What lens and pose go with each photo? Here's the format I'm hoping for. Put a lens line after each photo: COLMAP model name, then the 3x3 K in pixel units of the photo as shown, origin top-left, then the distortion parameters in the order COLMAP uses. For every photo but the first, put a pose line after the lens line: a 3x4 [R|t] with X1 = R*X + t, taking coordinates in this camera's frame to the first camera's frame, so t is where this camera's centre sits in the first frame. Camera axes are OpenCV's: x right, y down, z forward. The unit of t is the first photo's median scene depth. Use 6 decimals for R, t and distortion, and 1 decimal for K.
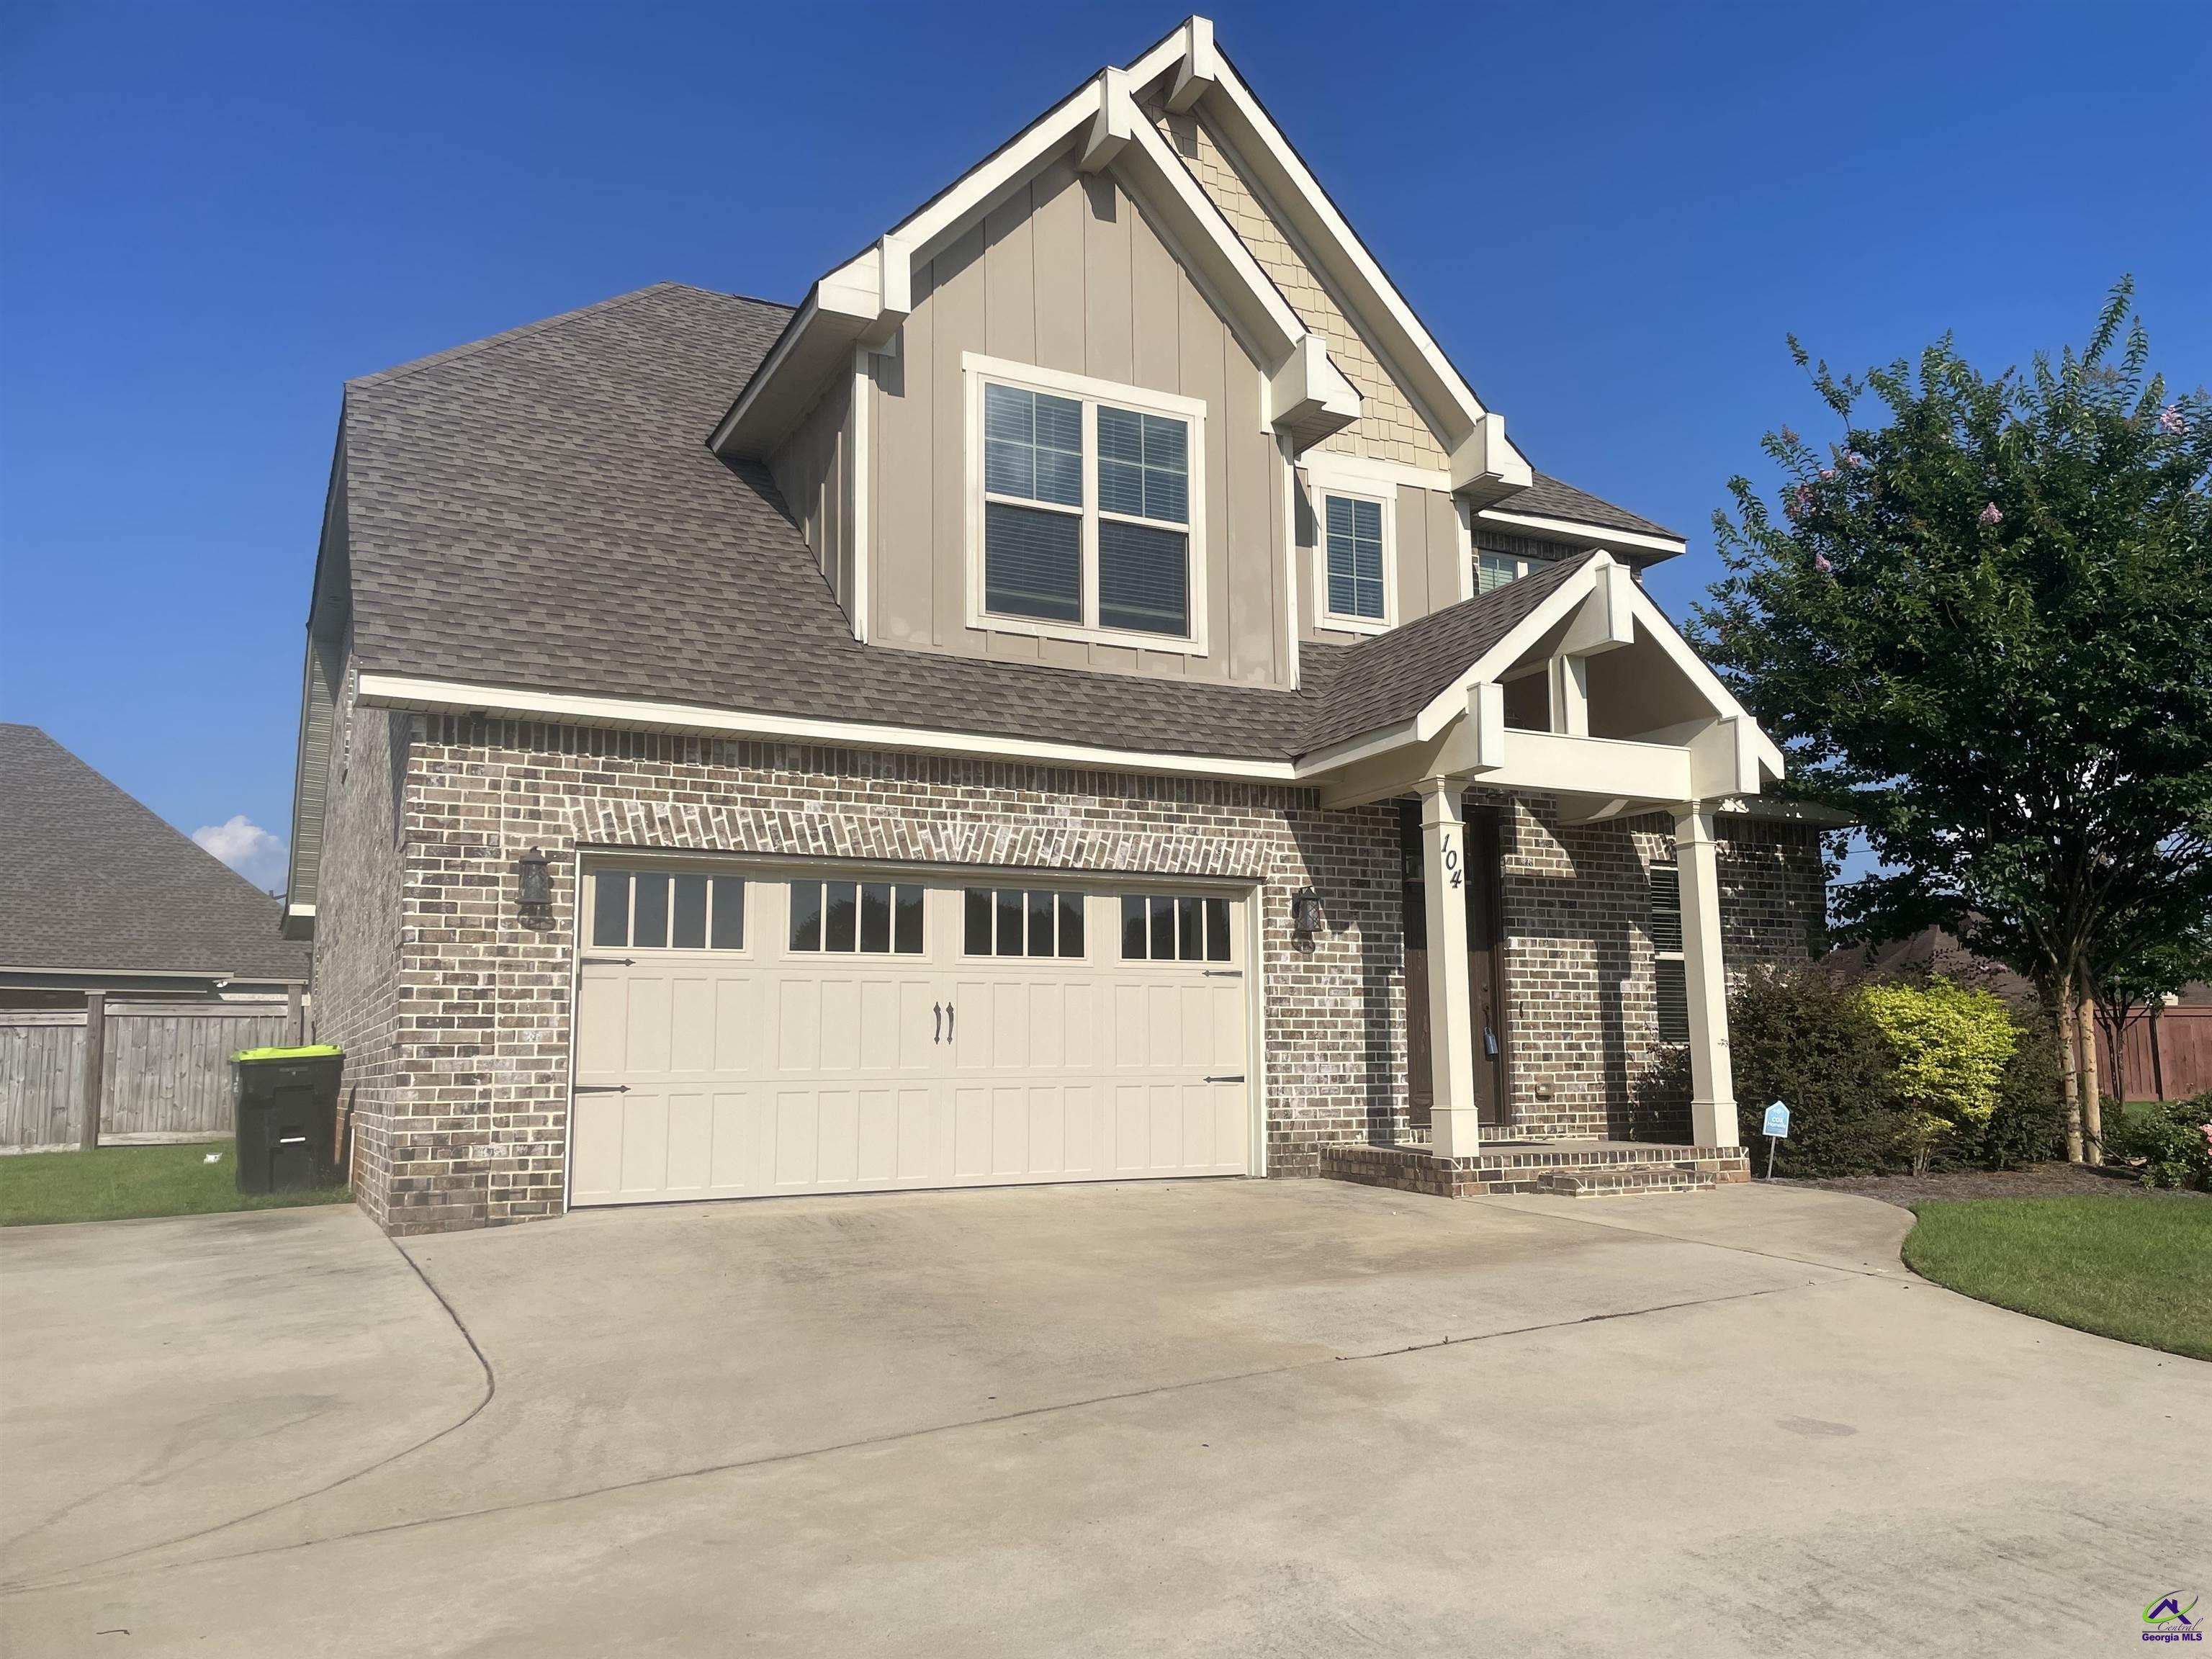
lens RADIAL K [[1674.6, 0, 1155.8], [0, 1674.6, 819.3], [0, 0, 1]] dist [0.075504, -0.083068]
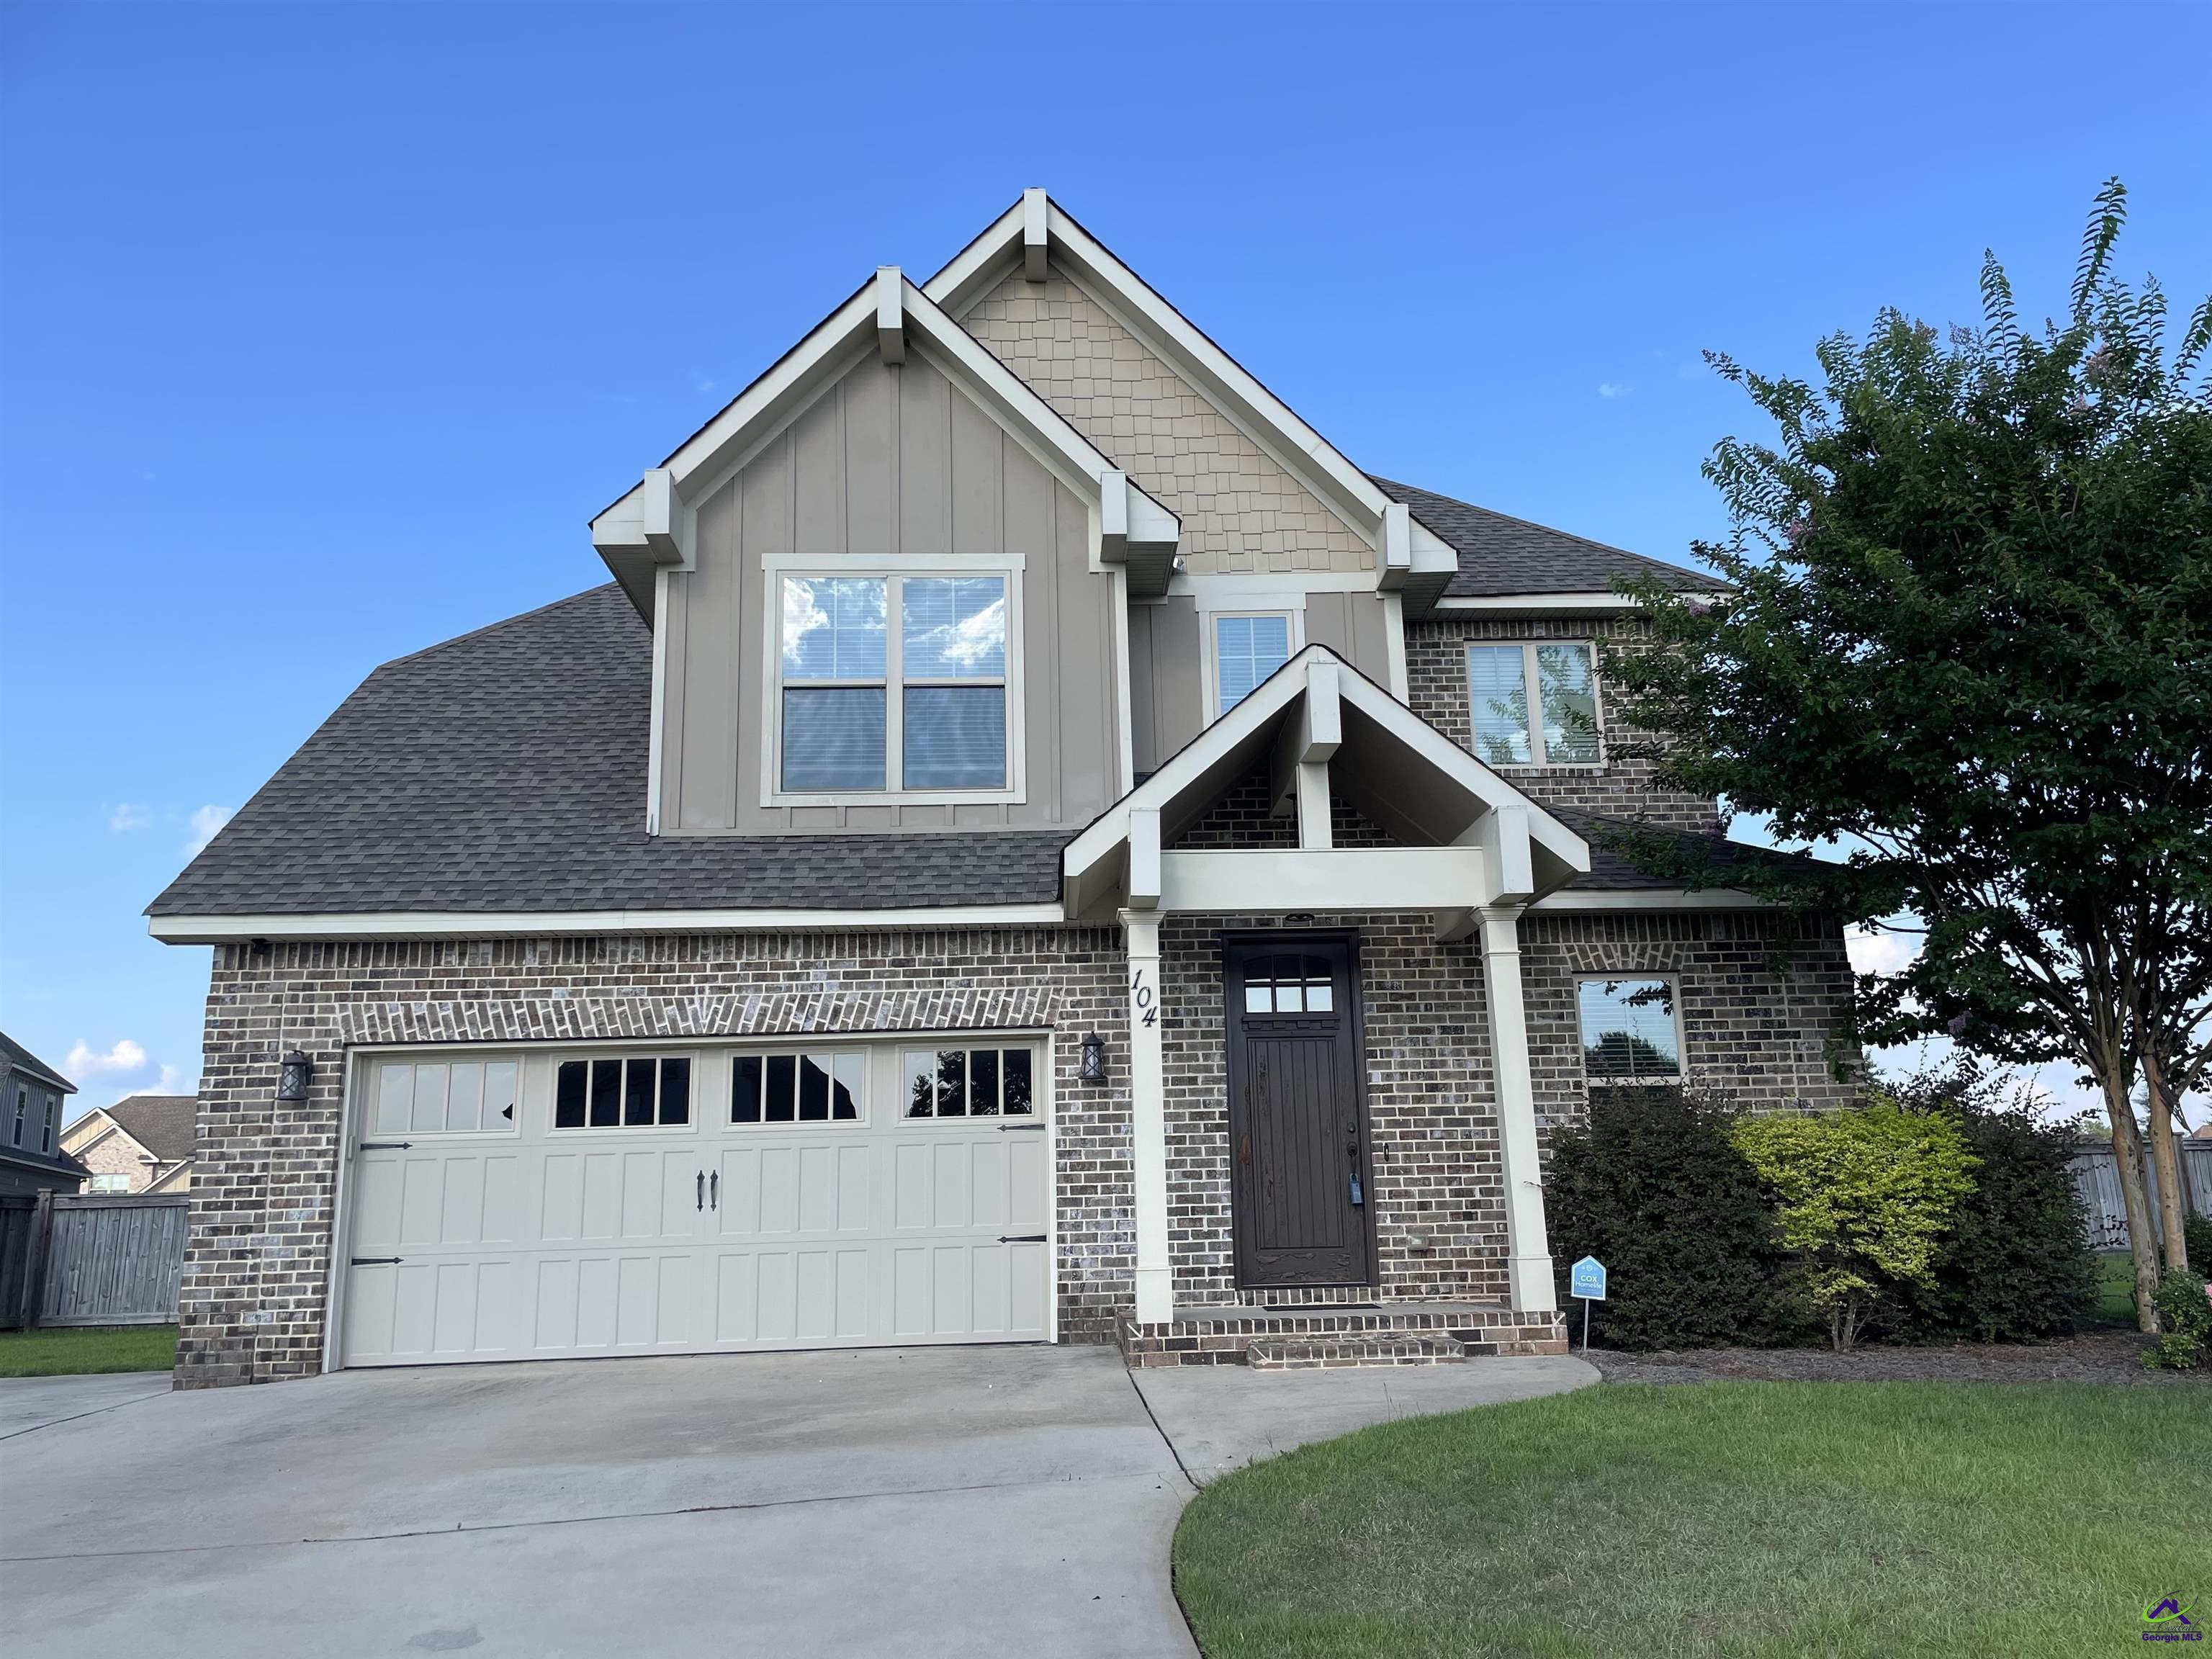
lens RADIAL K [[1674.6, 0, 1143.7], [0, 1674.6, 816.2], [0, 0, 1]] dist [0.075504, -0.083068]
pose [[0.906251, -0.116482, -0.406375, 0.530441], [0.080592, 0.991264, -0.104405, 0.020826], [0.414986, 0.061866, 0.907722, 0.136637]]
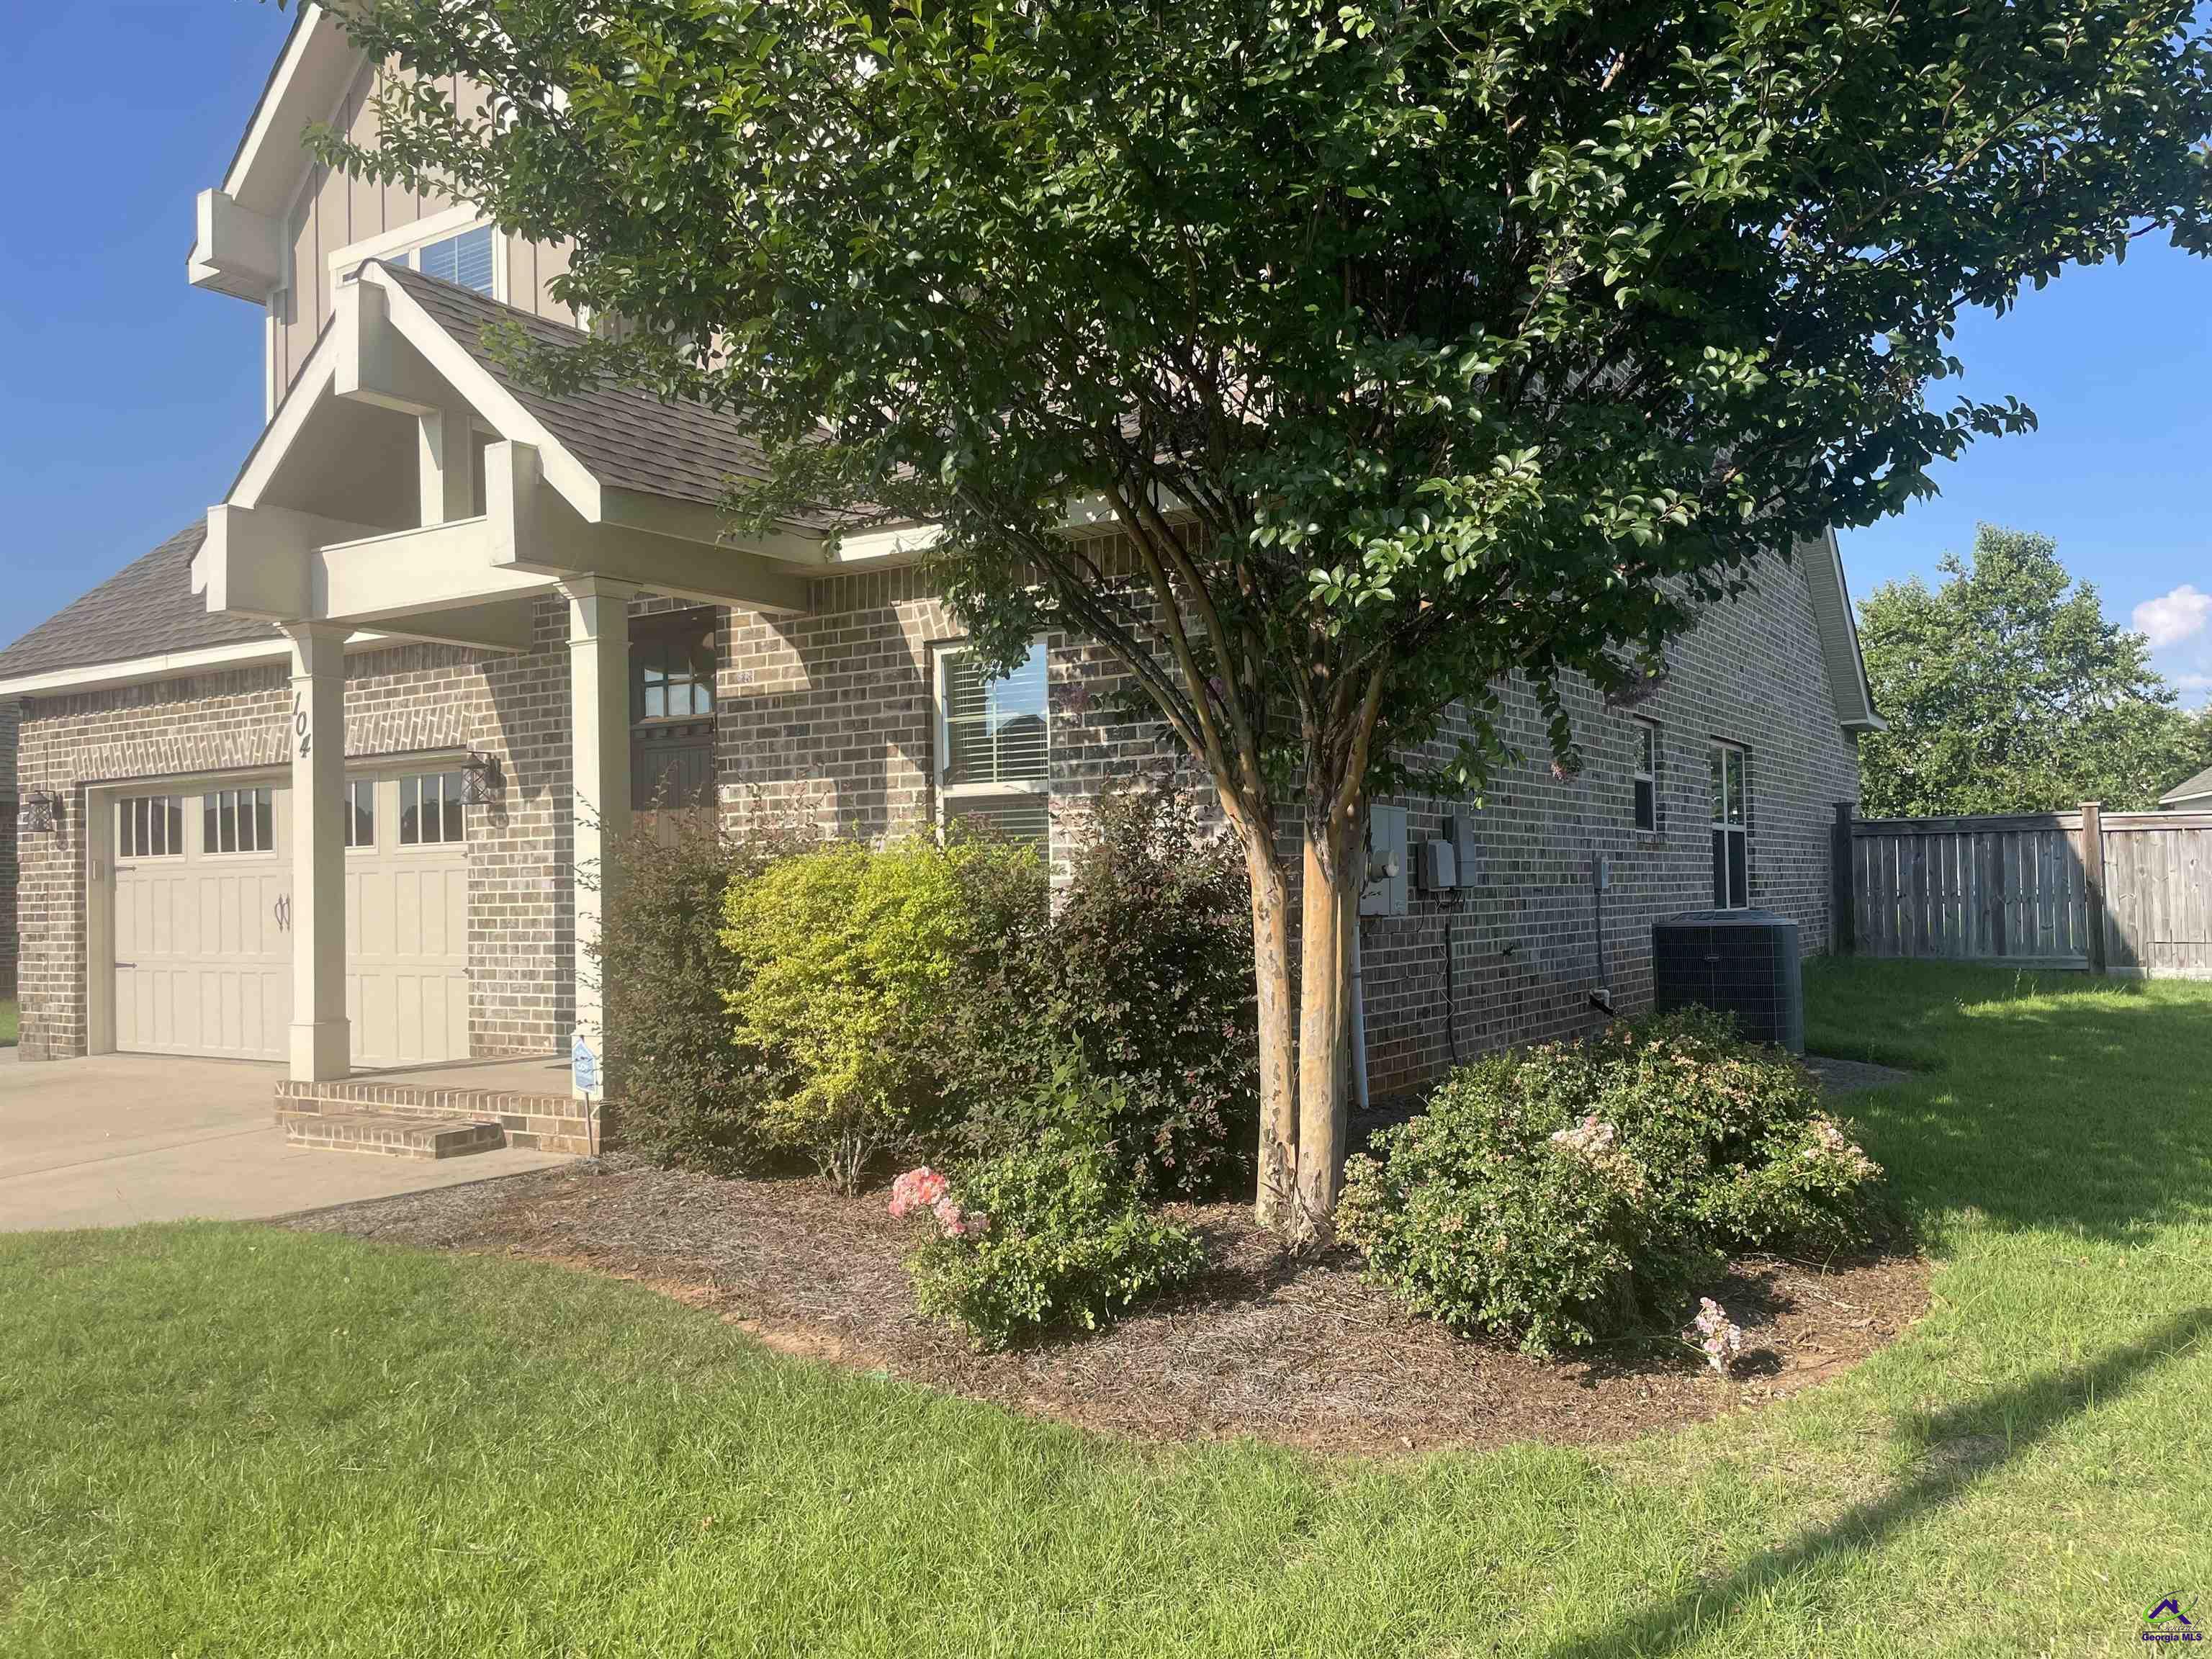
lens RADIAL K [[1674.6, 0, 1127.1], [0, 1674.6, 844.9], [0, 0, 1]] dist [0.075504, -0.083068]
pose [[0.493651, -0.023071, -0.869354, 1.018328], [0.140175, 0.988688, 0.053358, 0.089055], [0.858289, -0.148202, 0.491301, 0.869997]]
